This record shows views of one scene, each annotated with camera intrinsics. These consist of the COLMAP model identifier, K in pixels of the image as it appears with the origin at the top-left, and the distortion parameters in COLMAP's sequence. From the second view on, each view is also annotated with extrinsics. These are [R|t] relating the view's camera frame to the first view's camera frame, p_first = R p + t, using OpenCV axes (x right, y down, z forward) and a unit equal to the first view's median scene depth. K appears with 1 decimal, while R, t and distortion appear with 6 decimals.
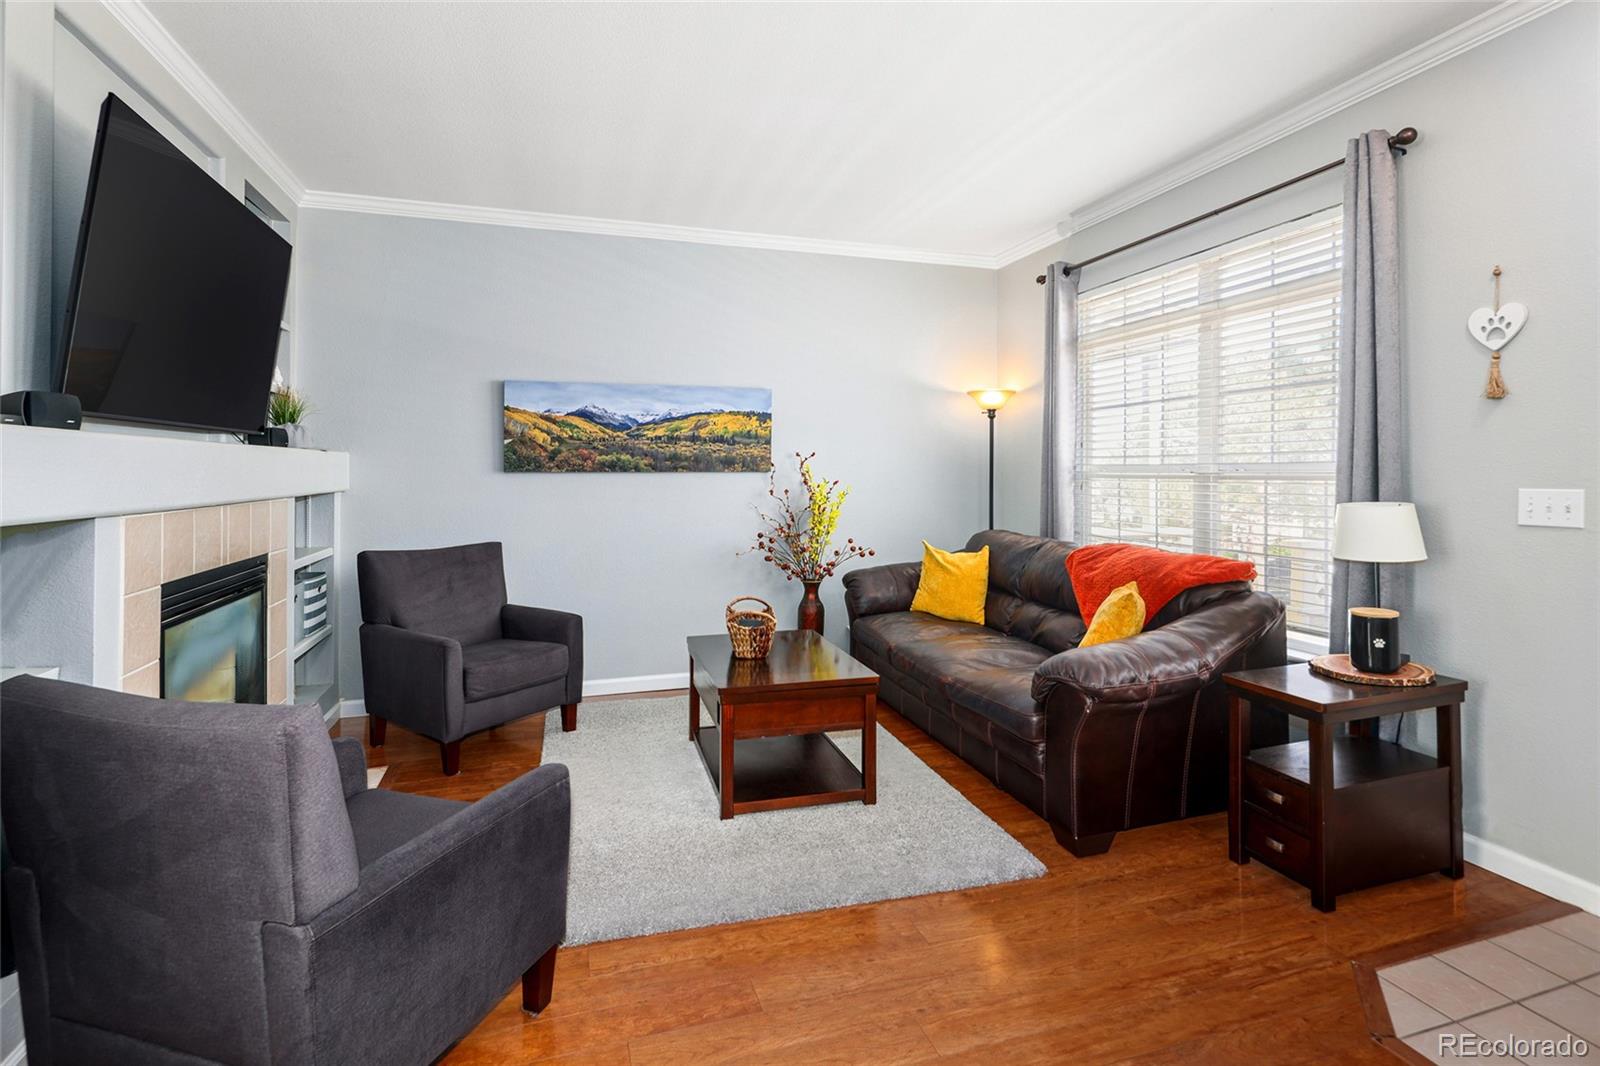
lens RADIAL K [[770.8, 0, 793.4], [0, 770.8, 459.3], [0, 0, 1]] dist [0.007950, -0.004408]
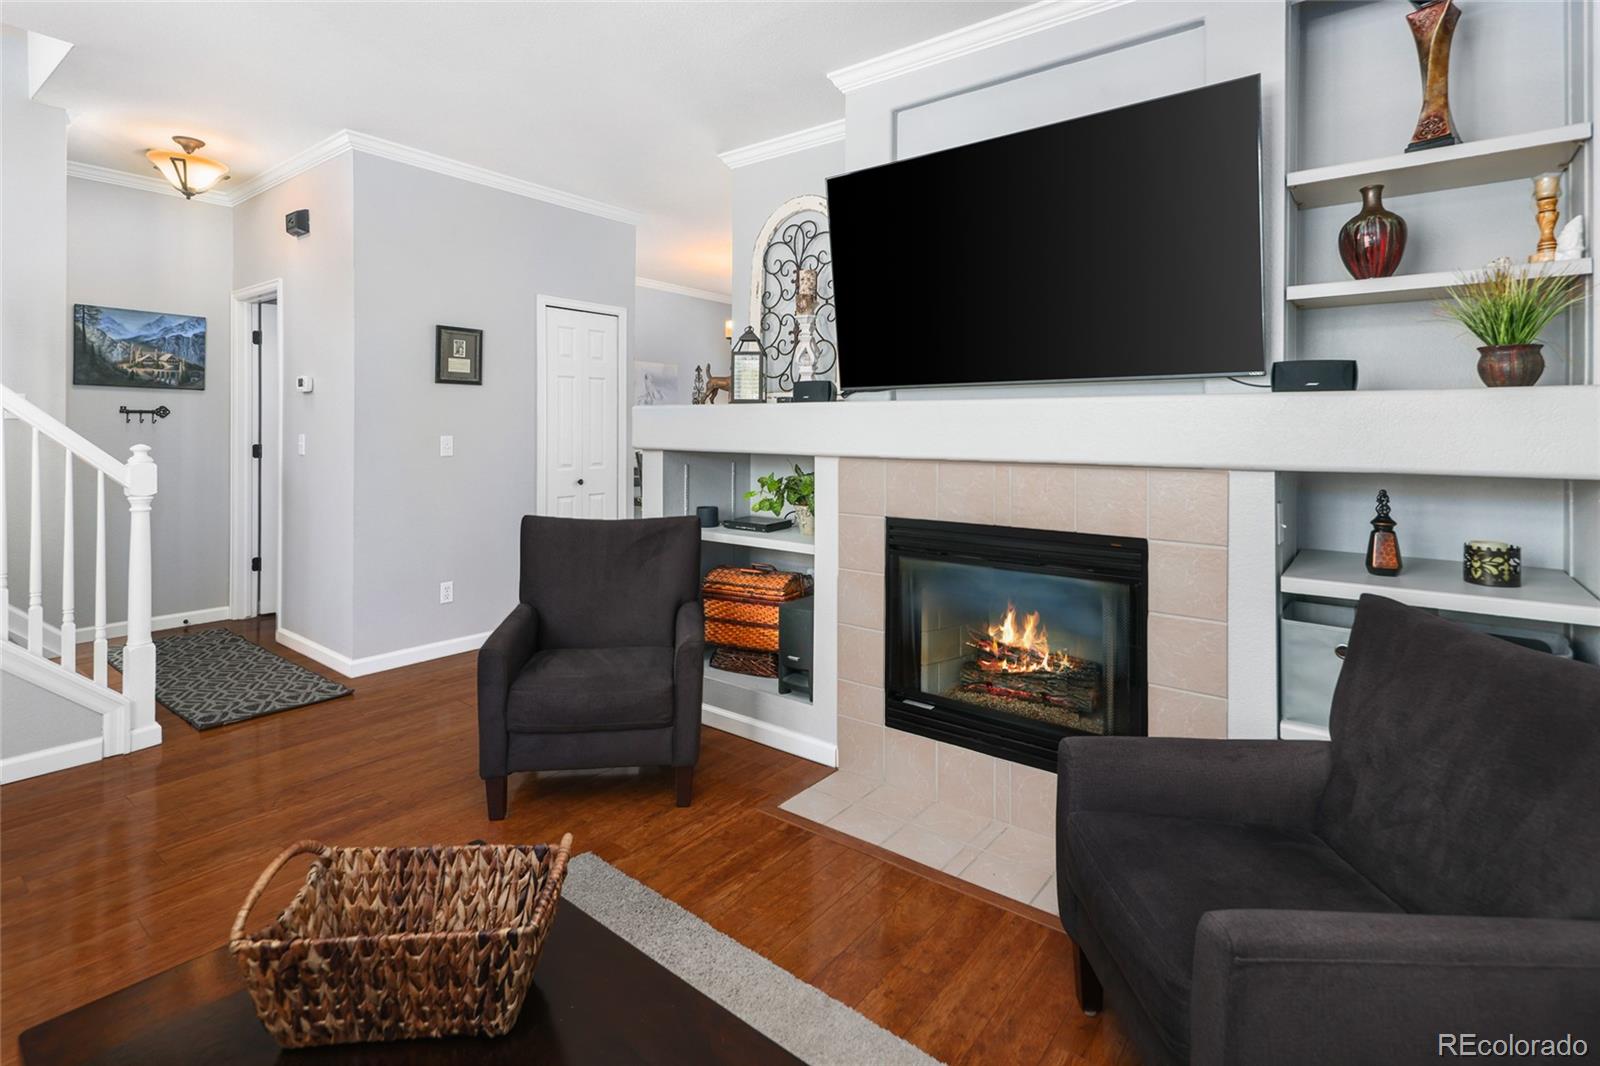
lens RADIAL K [[770.8, 0, 795.1], [0, 770.8, 430.8], [0, 0, 1]] dist [0.007950, -0.004408]
pose [[-0.818330, -0.005163, -0.574725, 0.019127], [0.002274, 0.999923, -0.012219, 0.019160], [0.574744, -0.011306, -0.818255, 1.064064]]
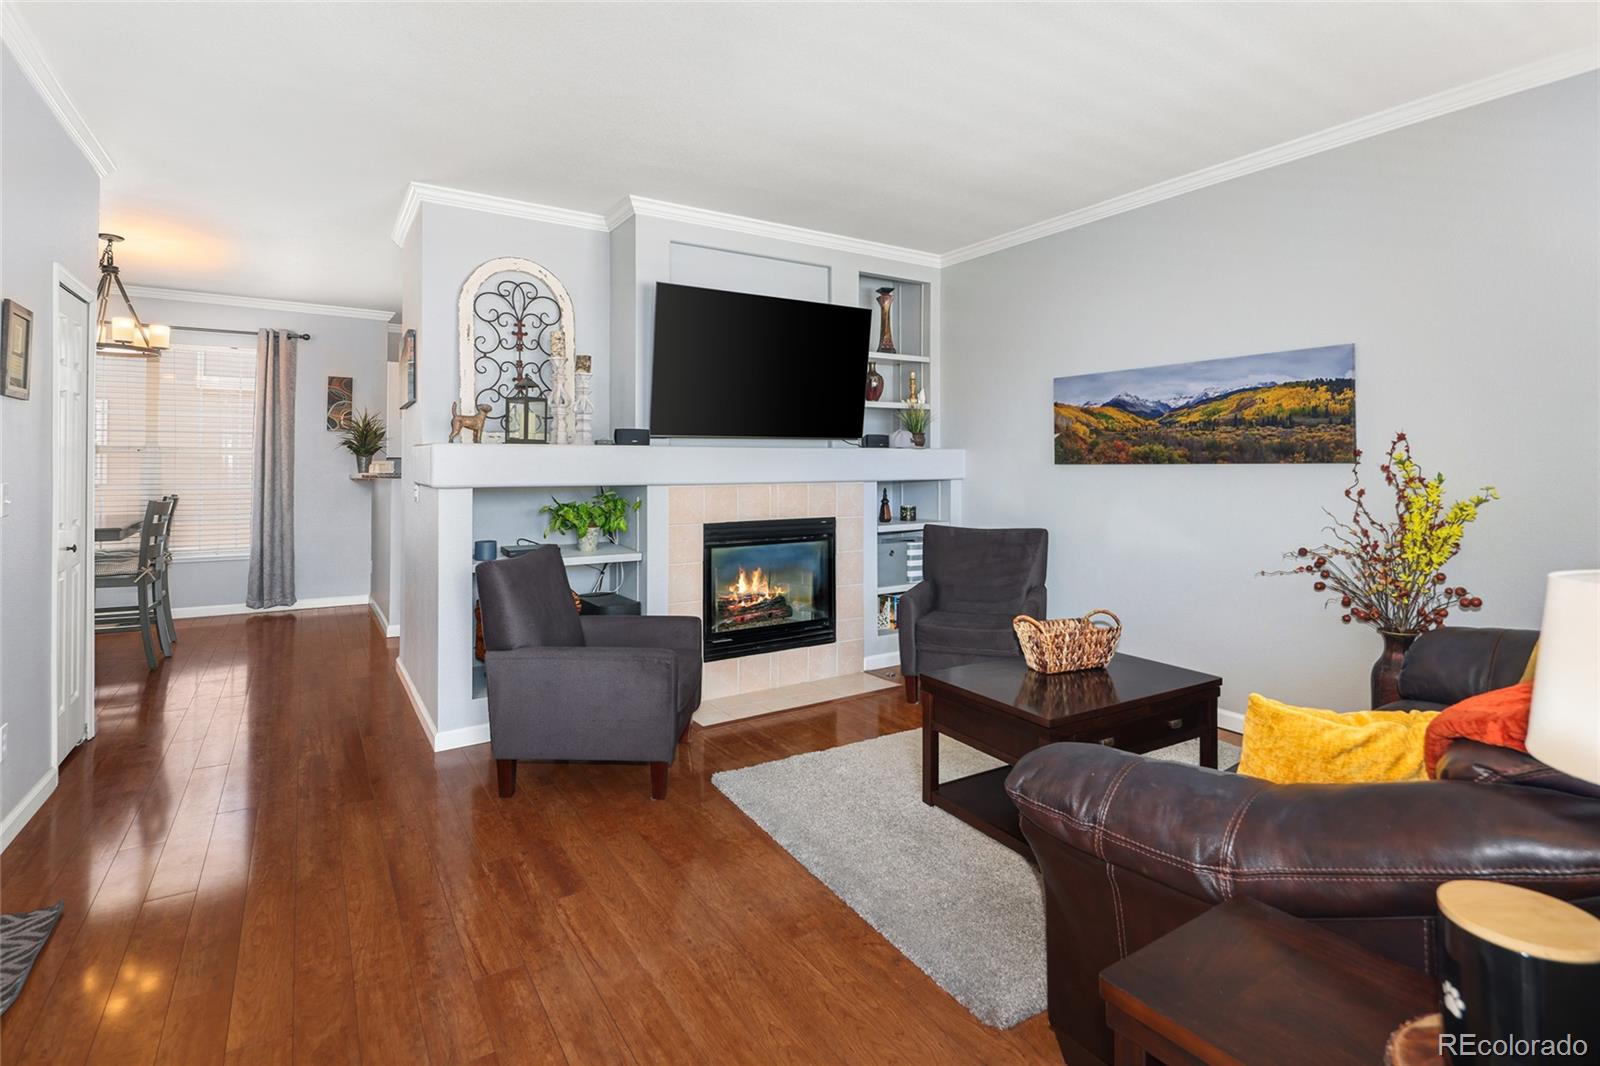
lens RADIAL K [[770.8, 0, 798.0], [0, 770.8, 460.7], [0, 0, 1]] dist [0.007950, -0.004408]
pose [[0.265191, -0.005680, -0.964179, 0.589914], [0.017272, 0.999850, -0.001139, 0.006843], [0.964041, -0.016351, 0.265250, 0.392880]]
